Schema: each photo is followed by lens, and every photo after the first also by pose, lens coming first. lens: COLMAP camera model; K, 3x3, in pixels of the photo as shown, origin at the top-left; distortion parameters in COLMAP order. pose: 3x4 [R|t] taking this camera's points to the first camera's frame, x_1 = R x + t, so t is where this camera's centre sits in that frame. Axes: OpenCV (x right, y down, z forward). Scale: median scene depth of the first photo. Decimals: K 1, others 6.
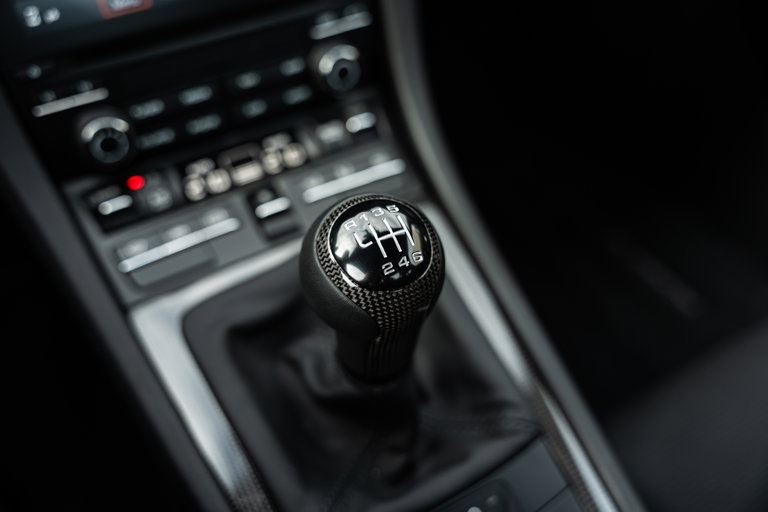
lens RADIAL K [[753.6, 0, 385.1], [0, 753.6, 256.4], [0, 0, 1]] dist [0.028343, 0.000000]
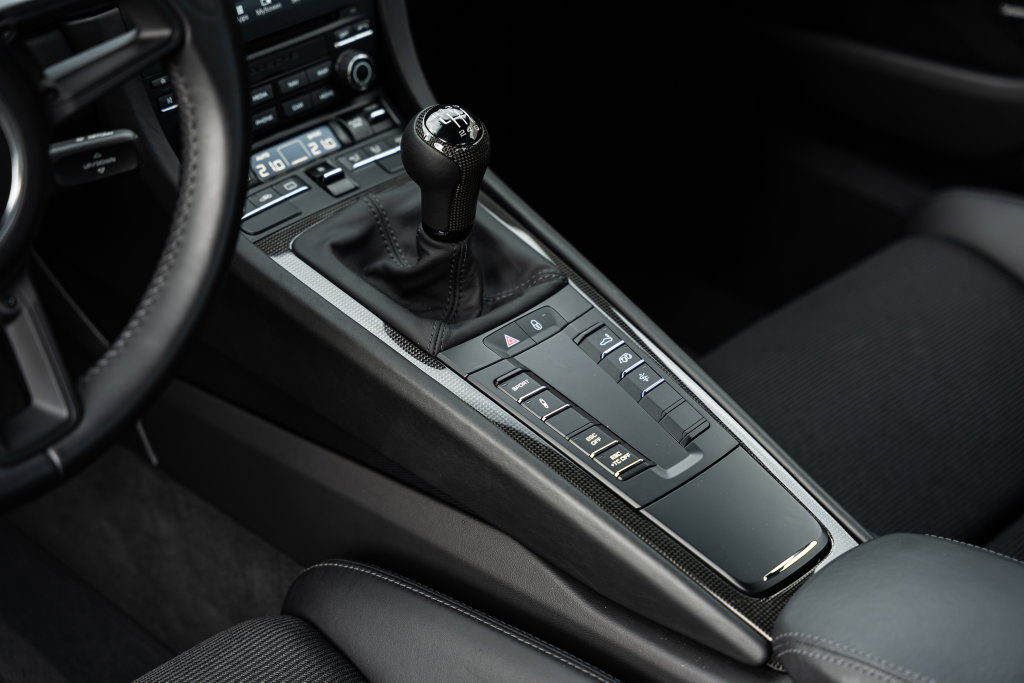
lens RADIAL K [[2053.6, 0, 512.0], [0, 2053.6, 345.5], [0, 0, 1]] dist [0.056950, 0.000000]
pose [[0.965836, -0.137645, 0.219576, -0.631461], [0.185134, 0.959365, -0.212942, 0.963976], [-0.181344, 0.246318, 0.952072, -2.172691]]
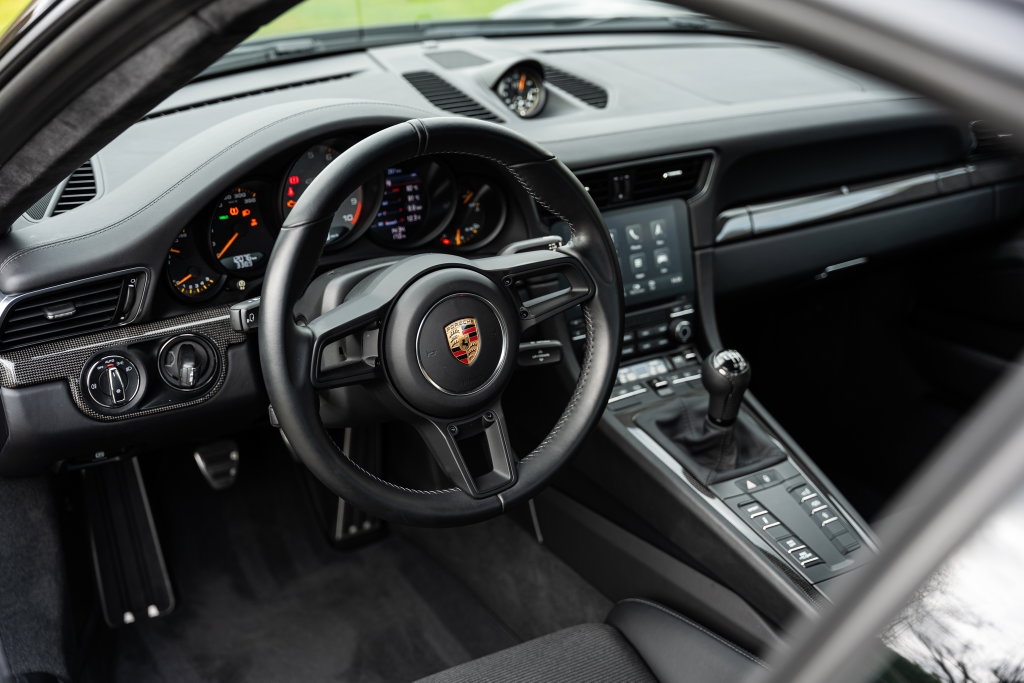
lens RADIAL K [[1411.8, 0, 509.7], [0, 1411.8, 340.2], [0, 0, 1]] dist [0.016739, 0.000000]
pose [[0.999049, 0.002945, 0.043503, -0.761063], [0.013755, 0.925488, -0.378527, 1.360208], [-0.041377, 0.378766, 0.924567, -2.837639]]
